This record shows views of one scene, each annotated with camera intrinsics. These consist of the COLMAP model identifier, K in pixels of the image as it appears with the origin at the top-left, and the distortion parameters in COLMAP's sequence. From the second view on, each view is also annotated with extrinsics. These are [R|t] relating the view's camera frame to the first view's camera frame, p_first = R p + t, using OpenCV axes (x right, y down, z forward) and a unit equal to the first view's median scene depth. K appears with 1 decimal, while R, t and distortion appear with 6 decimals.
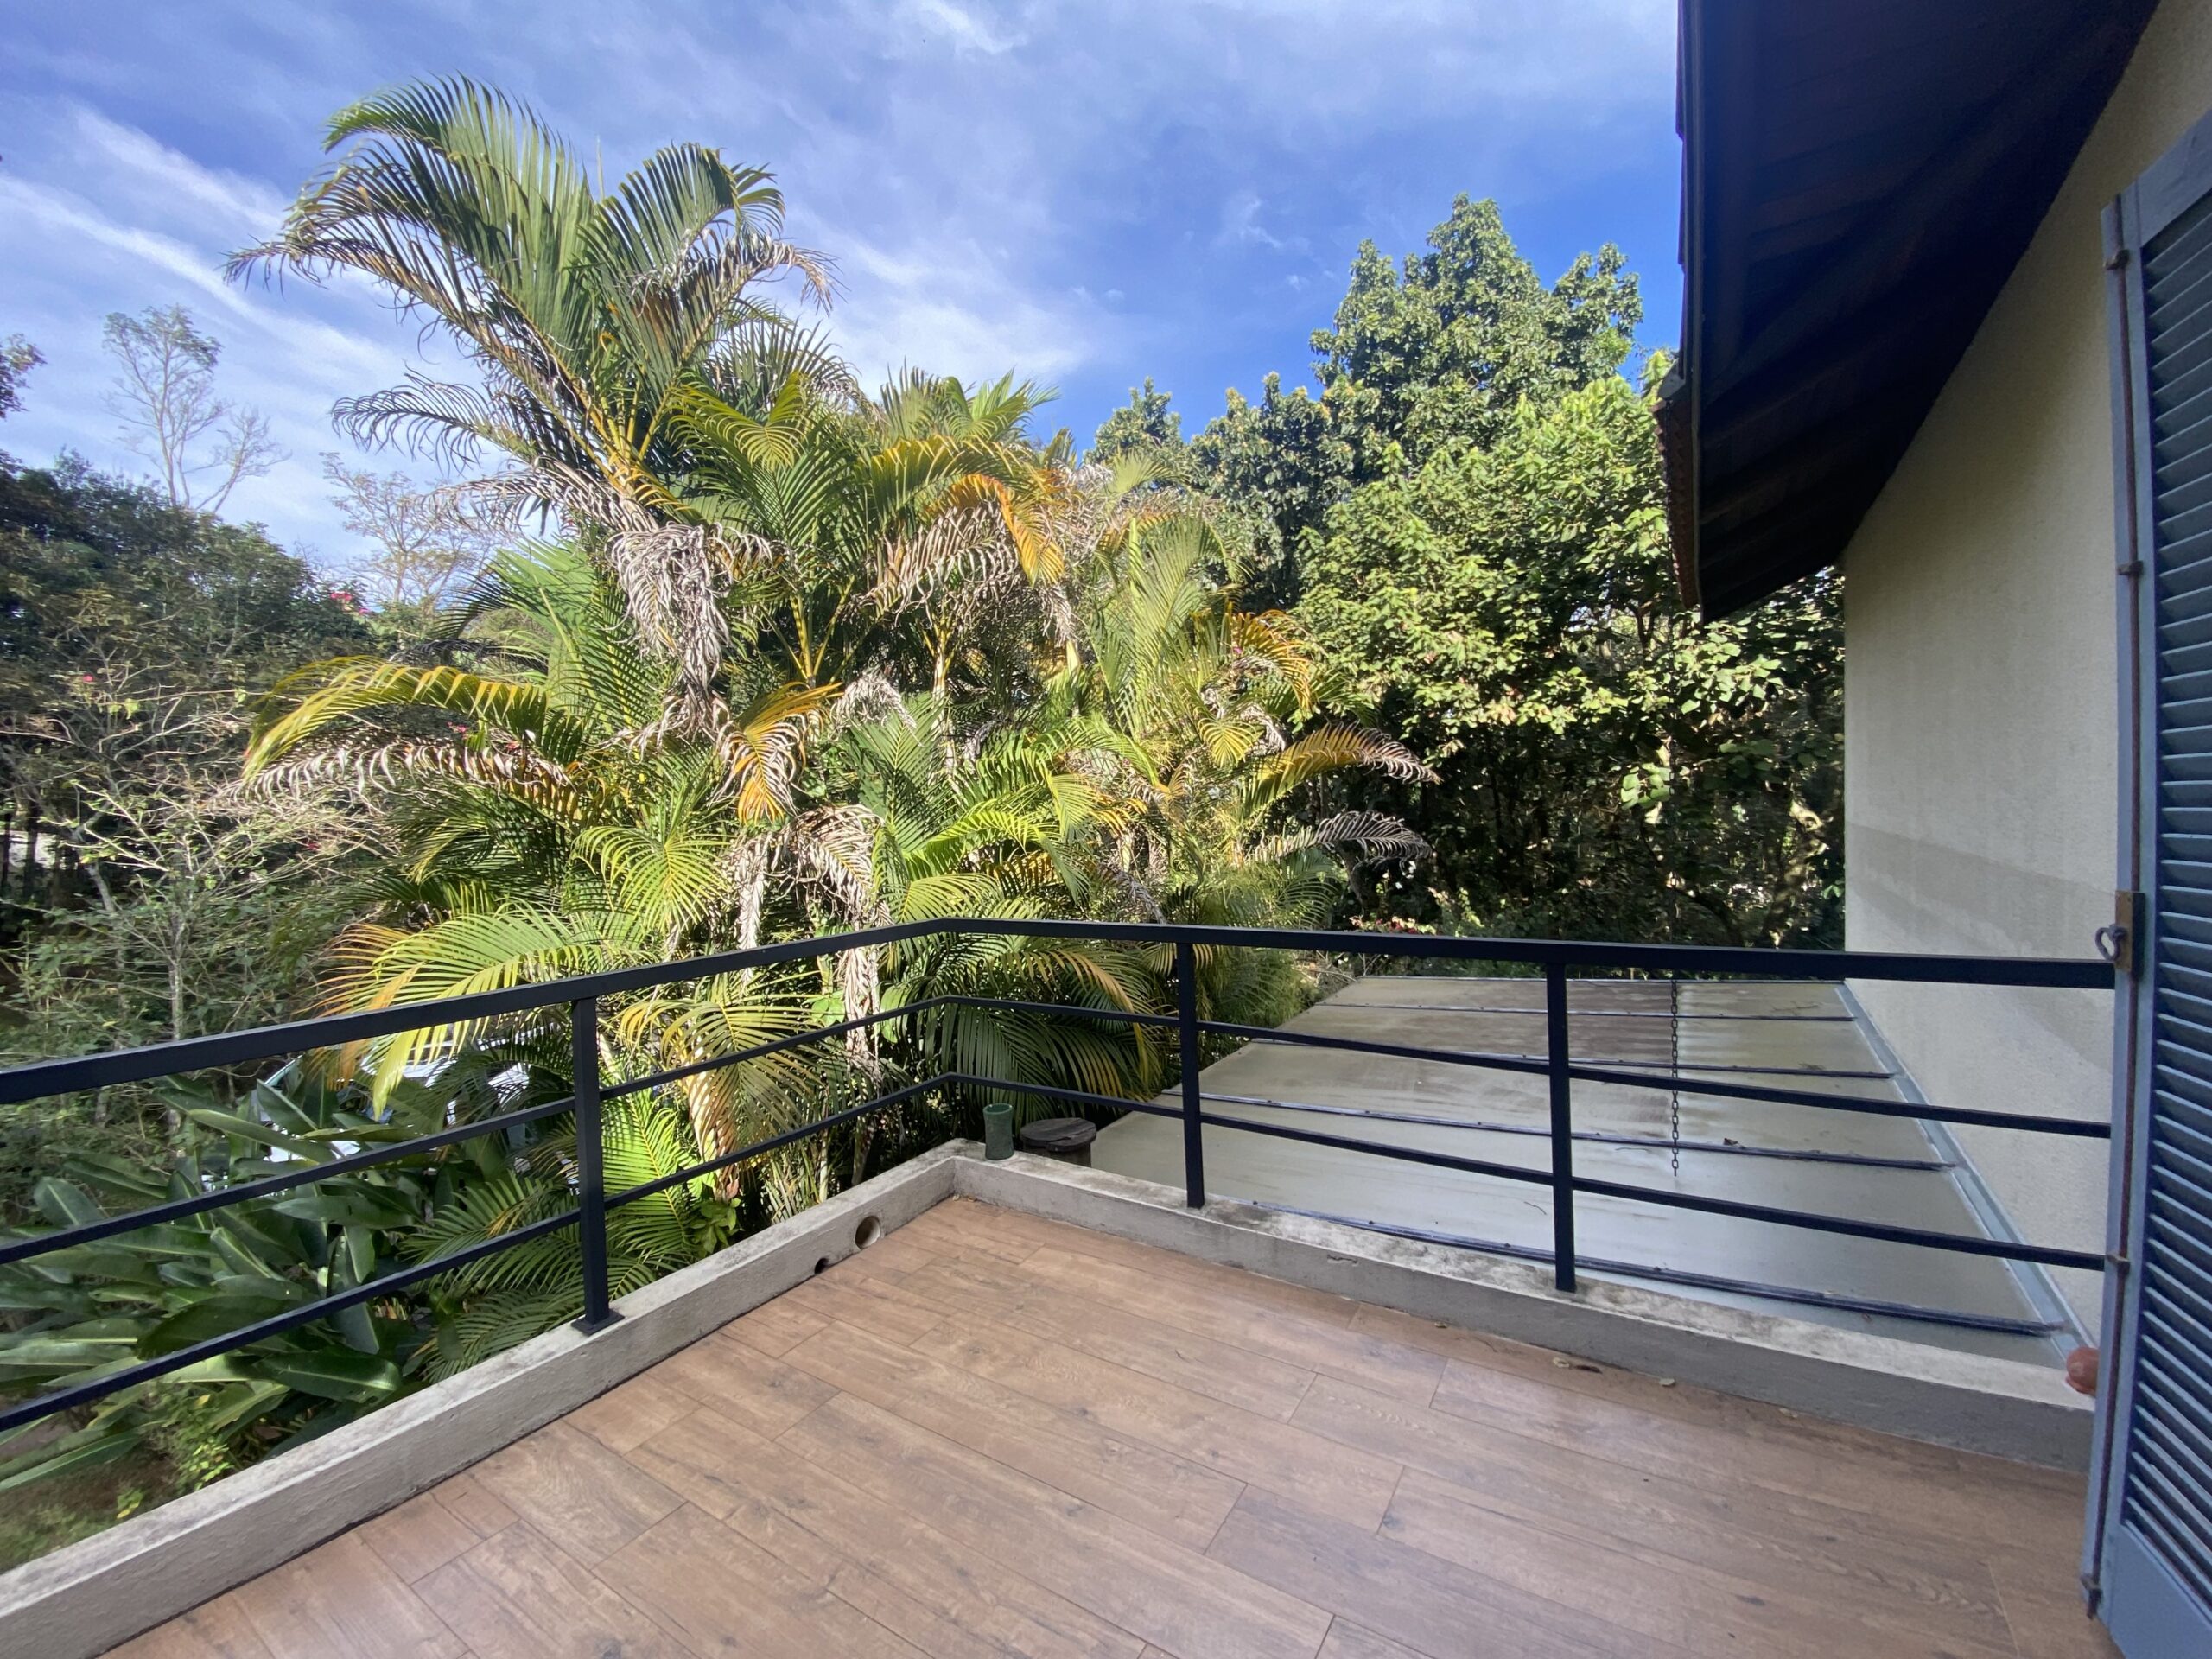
lens RADIAL K [[908.3, 0, 1106.0], [0, 908.3, 829.5], [0, 0, 1]] dist [-0.002689, -0.000549]
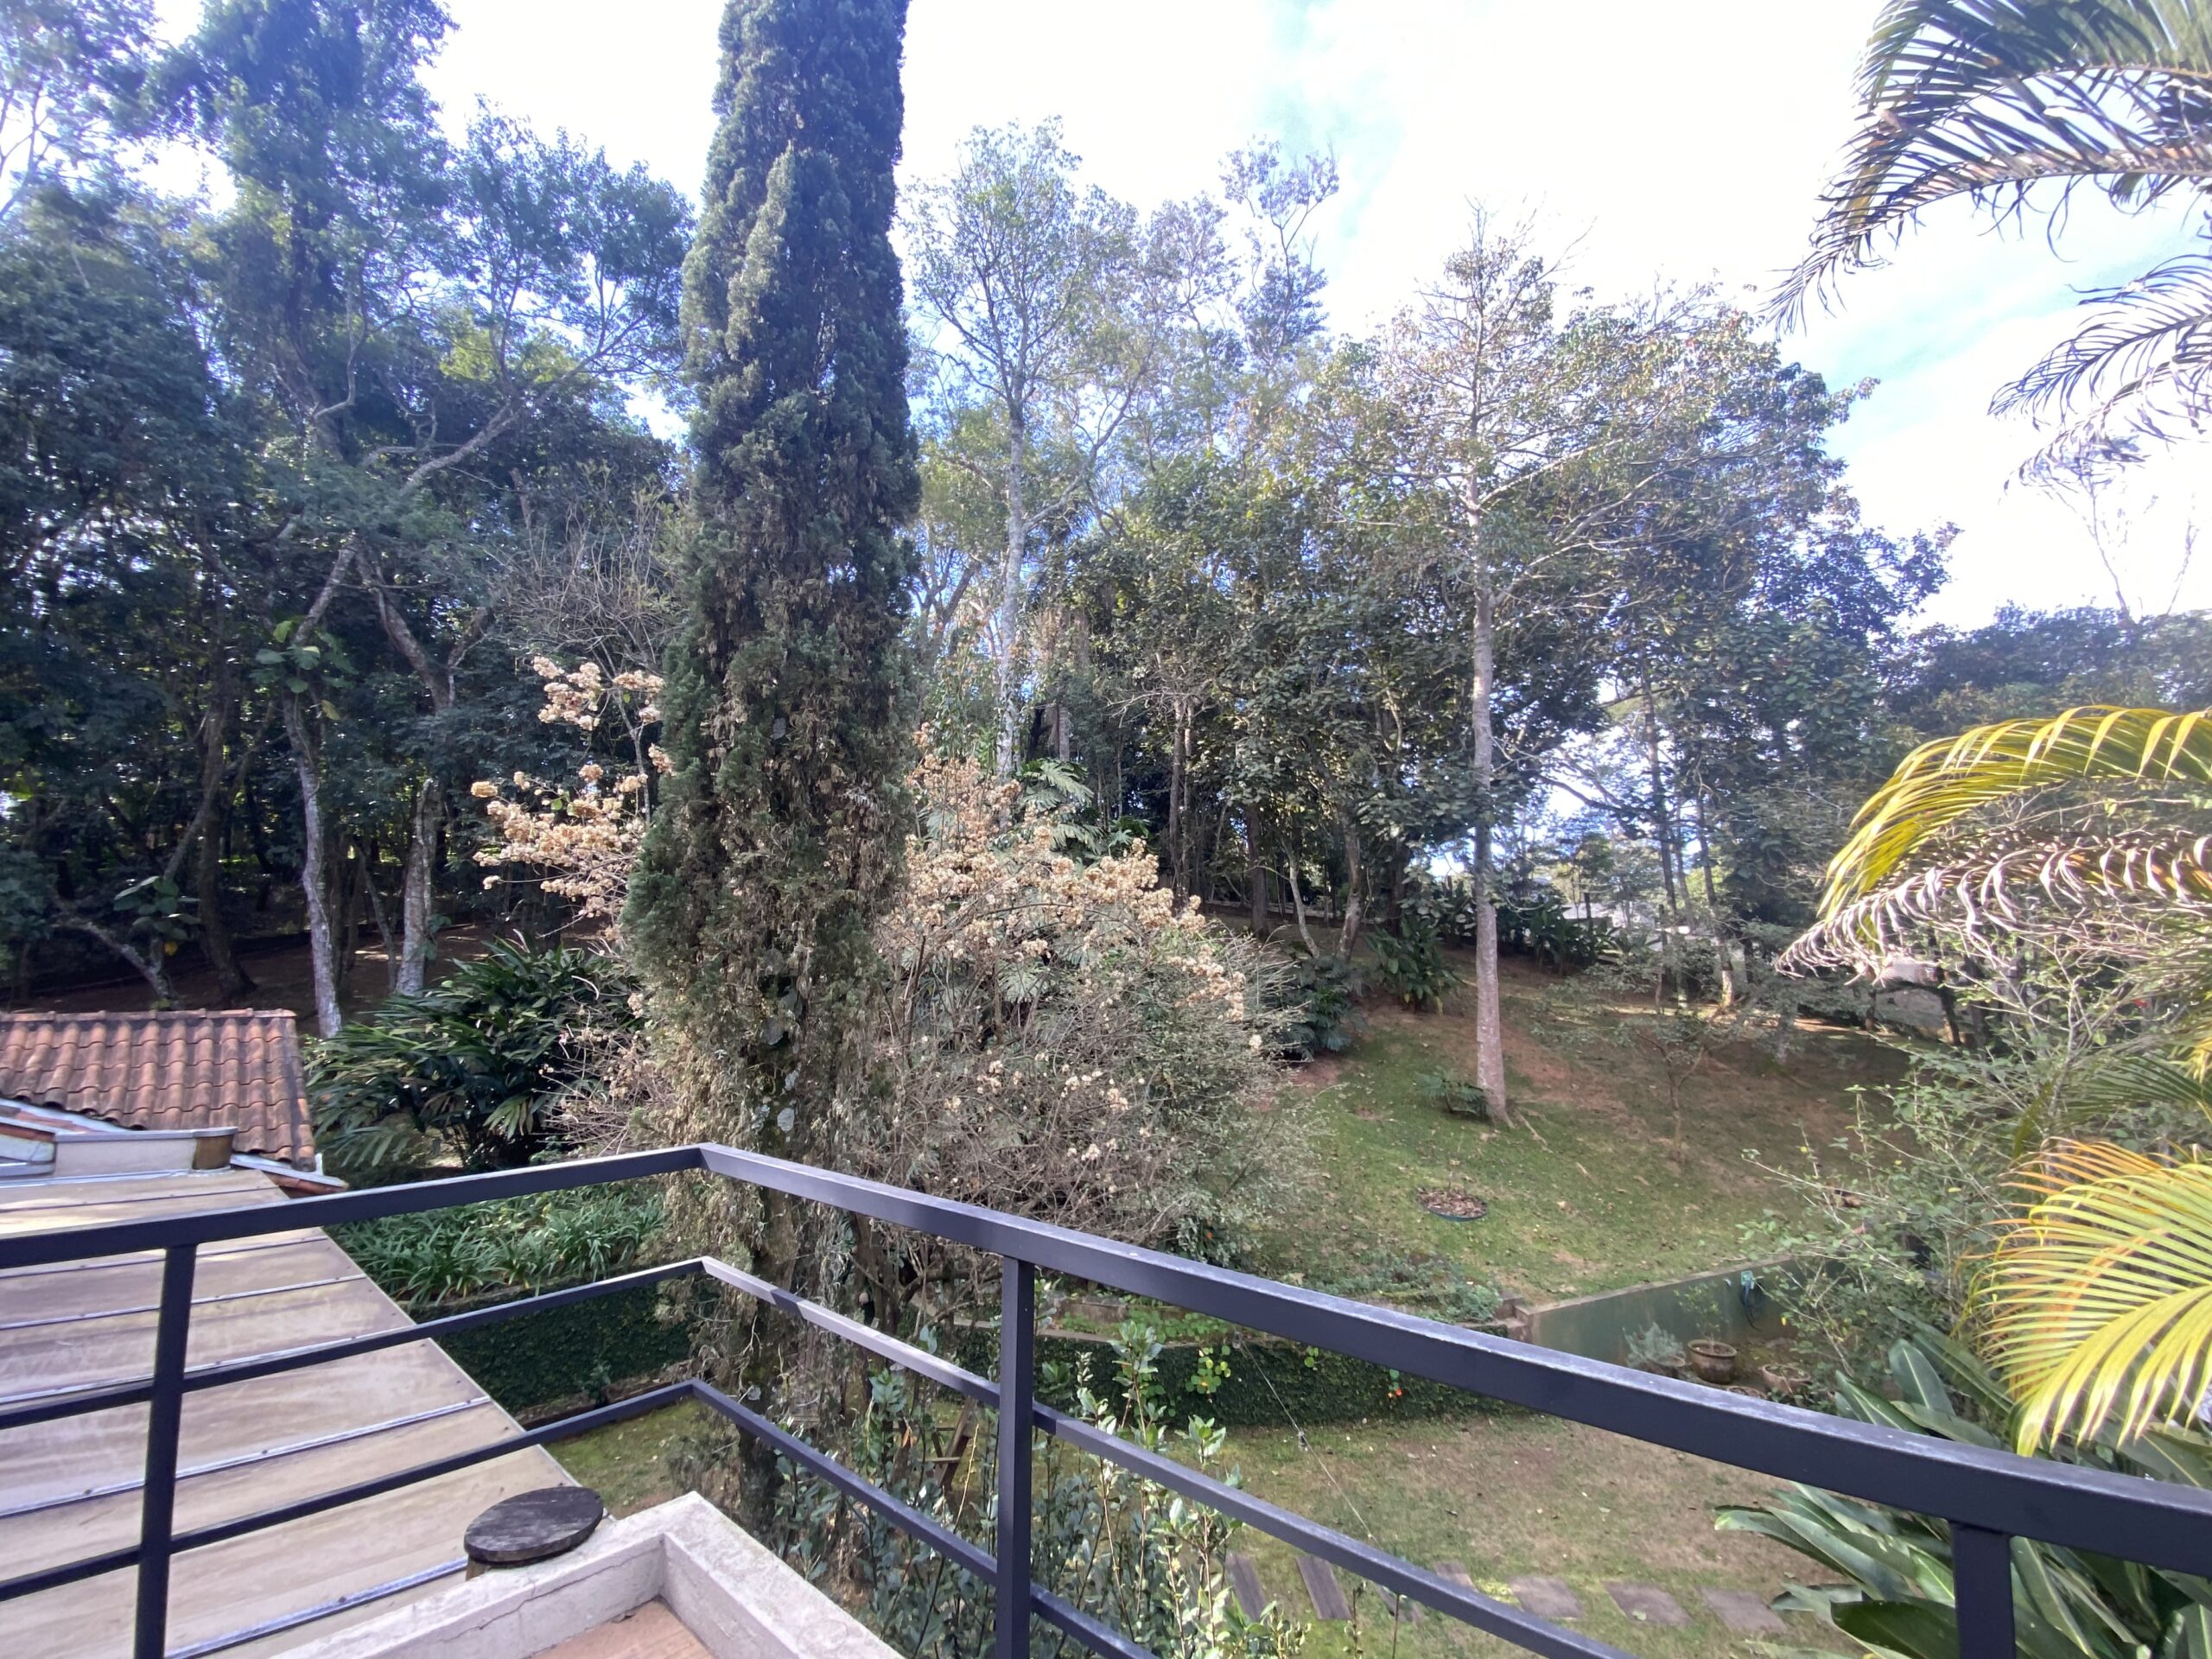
lens RADIAL K [[908.3, 0, 1106.0], [0, 908.3, 829.5], [0, 0, 1]] dist [-0.002689, -0.000549]
pose [[-0.130457, -0.131816, -0.982652, -0.084929], [-0.015230, 0.991272, -0.130950, -0.018935], [0.991337, -0.002117, -0.131326, 0.454672]]
